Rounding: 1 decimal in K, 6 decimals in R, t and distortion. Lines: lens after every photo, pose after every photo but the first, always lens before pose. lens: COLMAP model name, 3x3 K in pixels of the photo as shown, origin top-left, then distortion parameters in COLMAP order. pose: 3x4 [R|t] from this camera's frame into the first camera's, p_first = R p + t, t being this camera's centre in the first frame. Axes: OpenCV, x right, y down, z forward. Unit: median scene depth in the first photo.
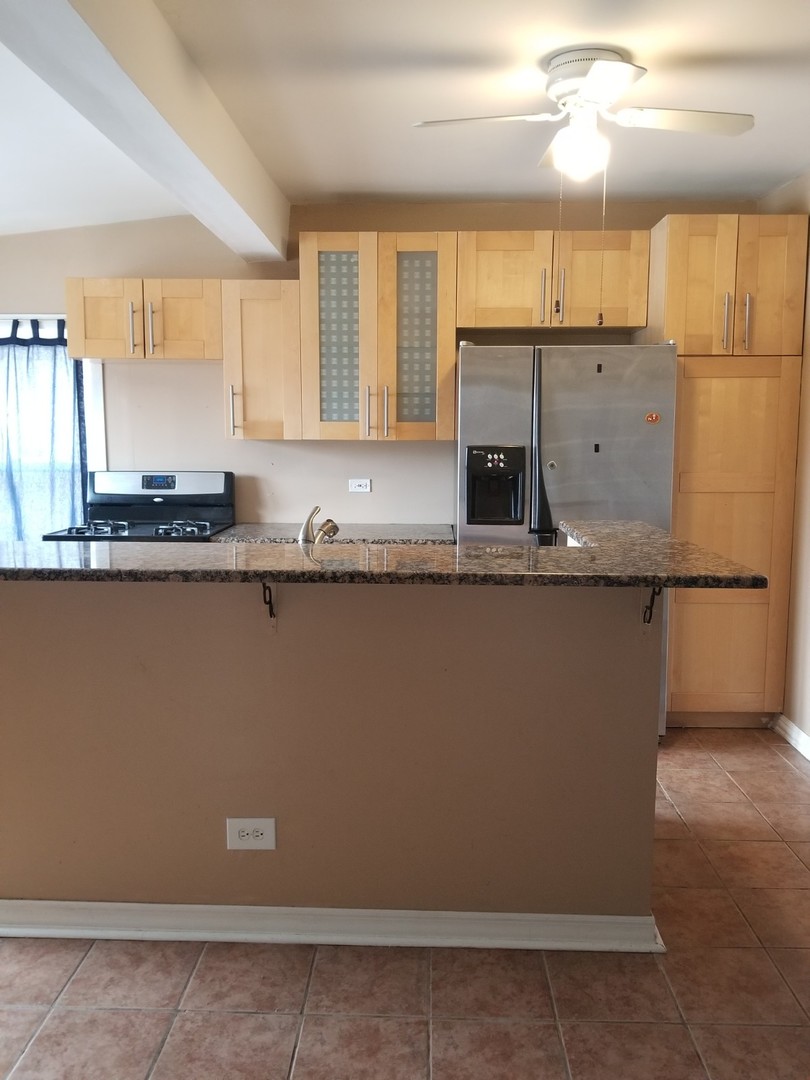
lens RADIAL K [[850.8, 0, 402.9], [0, 850.8, 527.5], [0, 0, 1]] dist [0.052184, -0.075175]
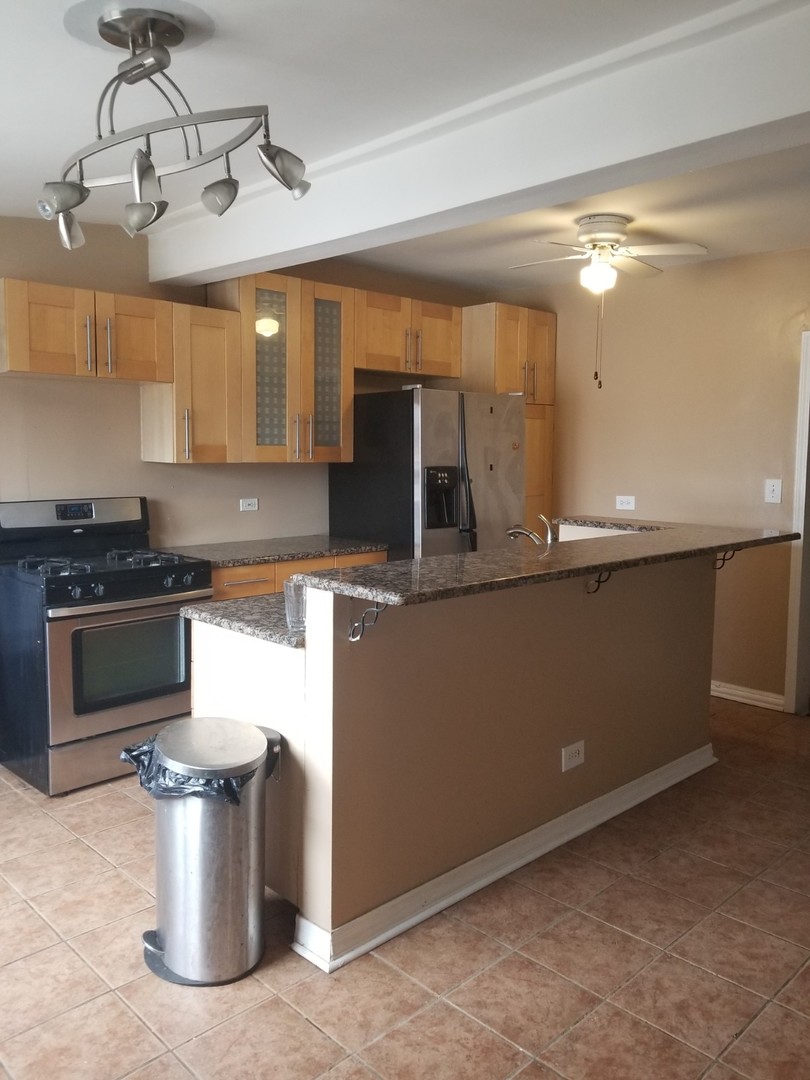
lens RADIAL K [[860.1, 0, 410.5], [0, 860.1, 512.3], [0, 0, 1]] dist [0.095843, -0.132239]
pose [[0.684933, -0.054486, 0.726566, -0.770872], [0.076921, 0.997035, 0.002255, -0.029285], [-0.724534, 0.054344, 0.687093, 0.125684]]
